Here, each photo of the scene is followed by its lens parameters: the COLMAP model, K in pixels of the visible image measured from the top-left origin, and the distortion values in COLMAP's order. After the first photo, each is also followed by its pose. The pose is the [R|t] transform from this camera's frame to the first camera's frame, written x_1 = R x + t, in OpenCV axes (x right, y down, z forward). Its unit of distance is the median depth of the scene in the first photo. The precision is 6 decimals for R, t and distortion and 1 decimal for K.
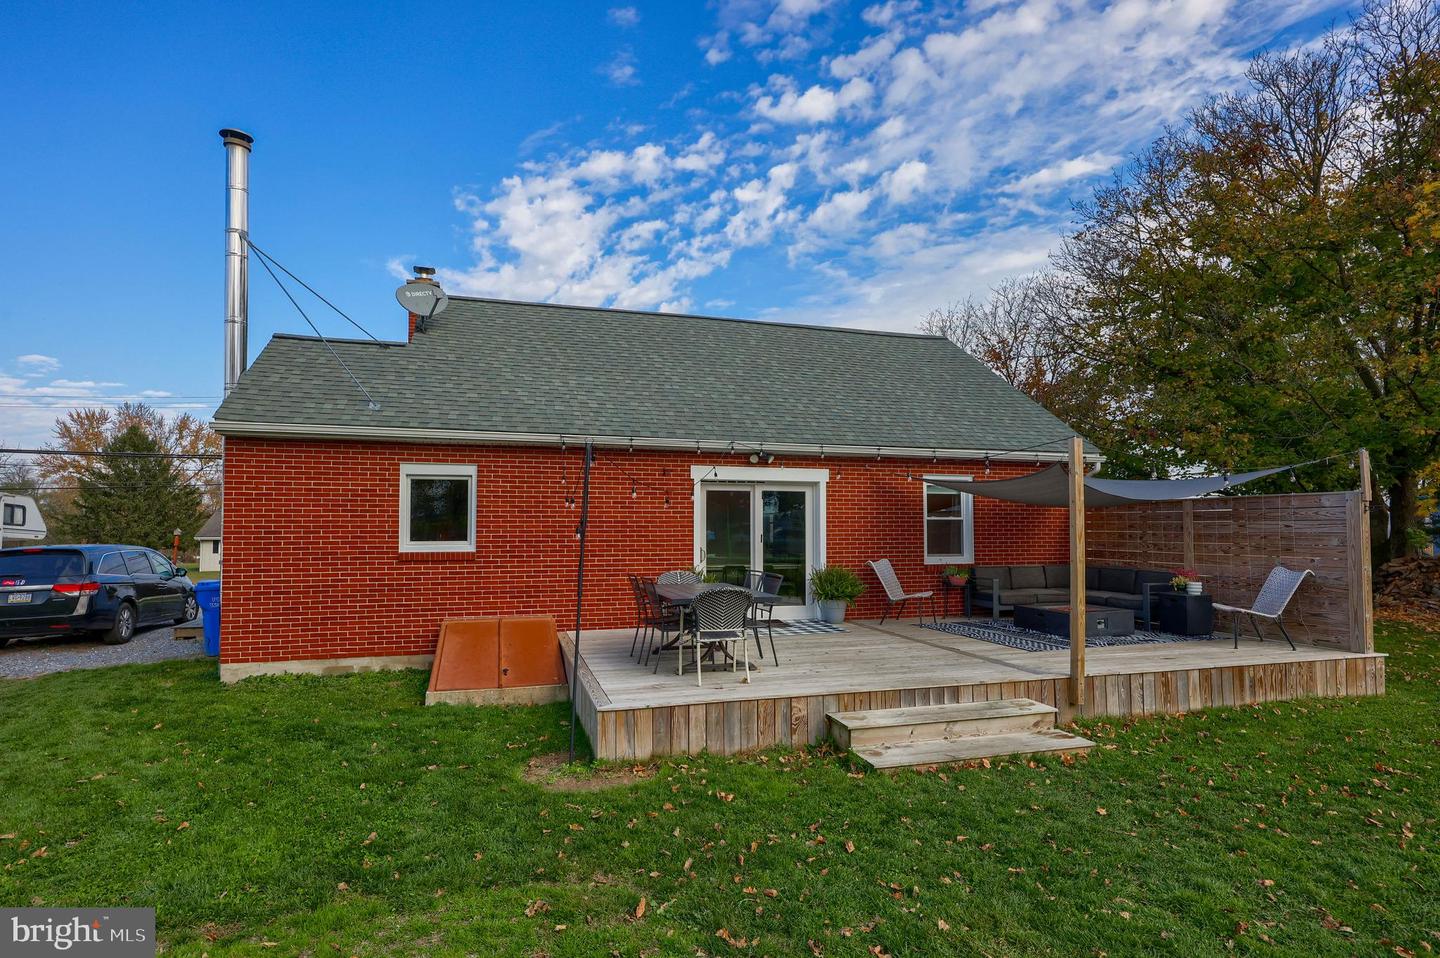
lens RADIAL K [[743.4, 0, 720.3], [0, 743.4, 490.2], [0, 0, 1]] dist [0.004653, 0.000536]
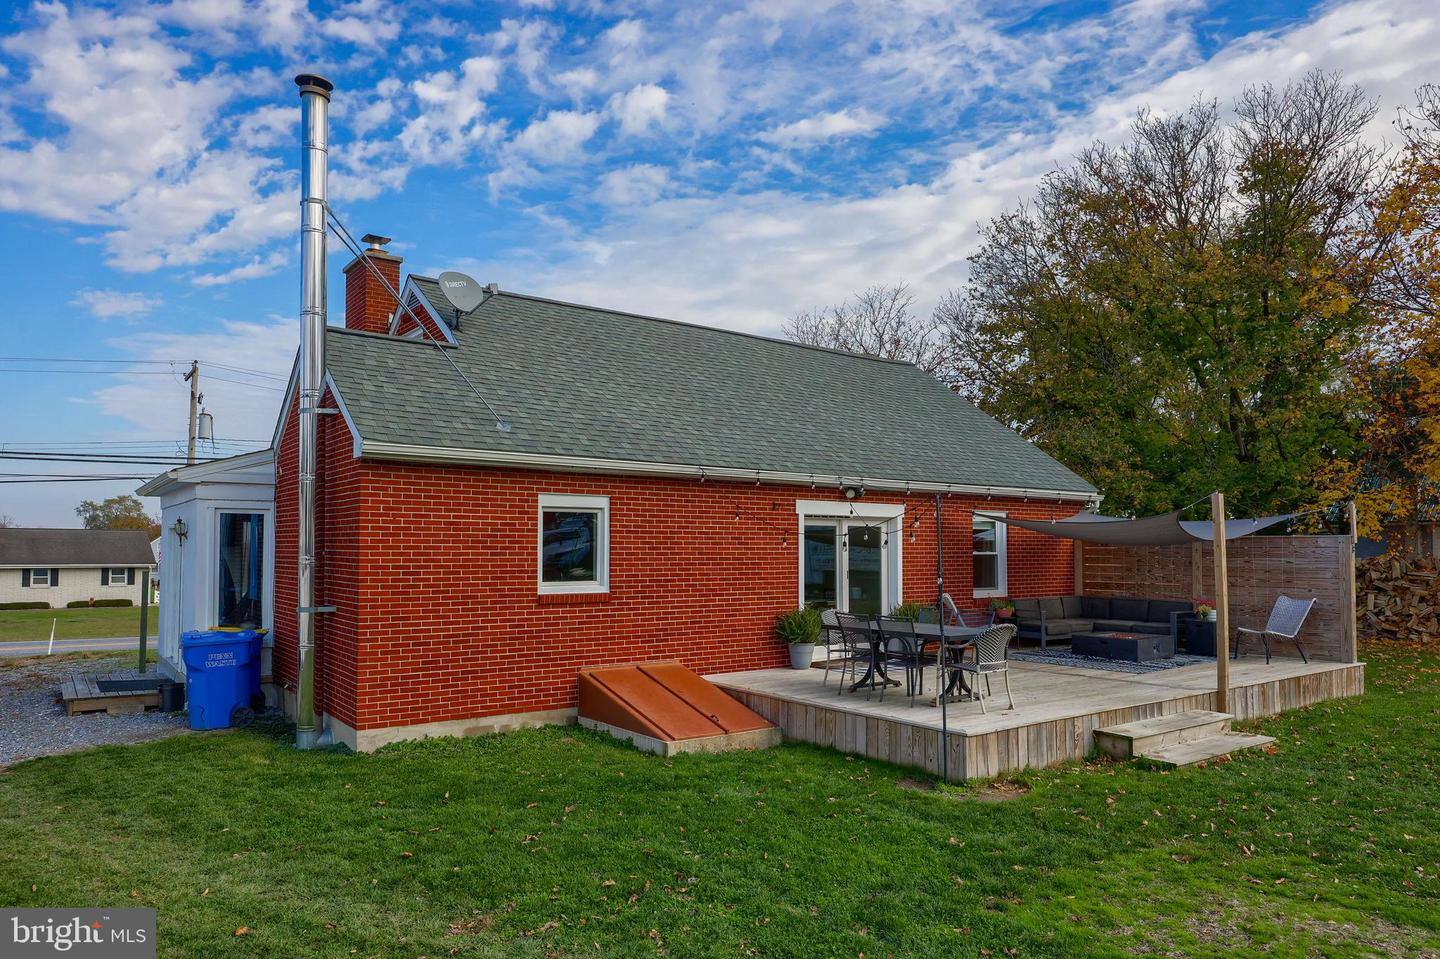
lens RADIAL K [[929.2, 0, 719.9], [0, 929.2, 513.9], [0, 0, 1]] dist [-0.000900, 0.001267]
pose [[0.941939, 0.014481, 0.335470, -0.597659], [-0.017643, 0.999824, 0.006379, -0.023119], [-0.335319, -0.011928, 0.942029, -0.111143]]
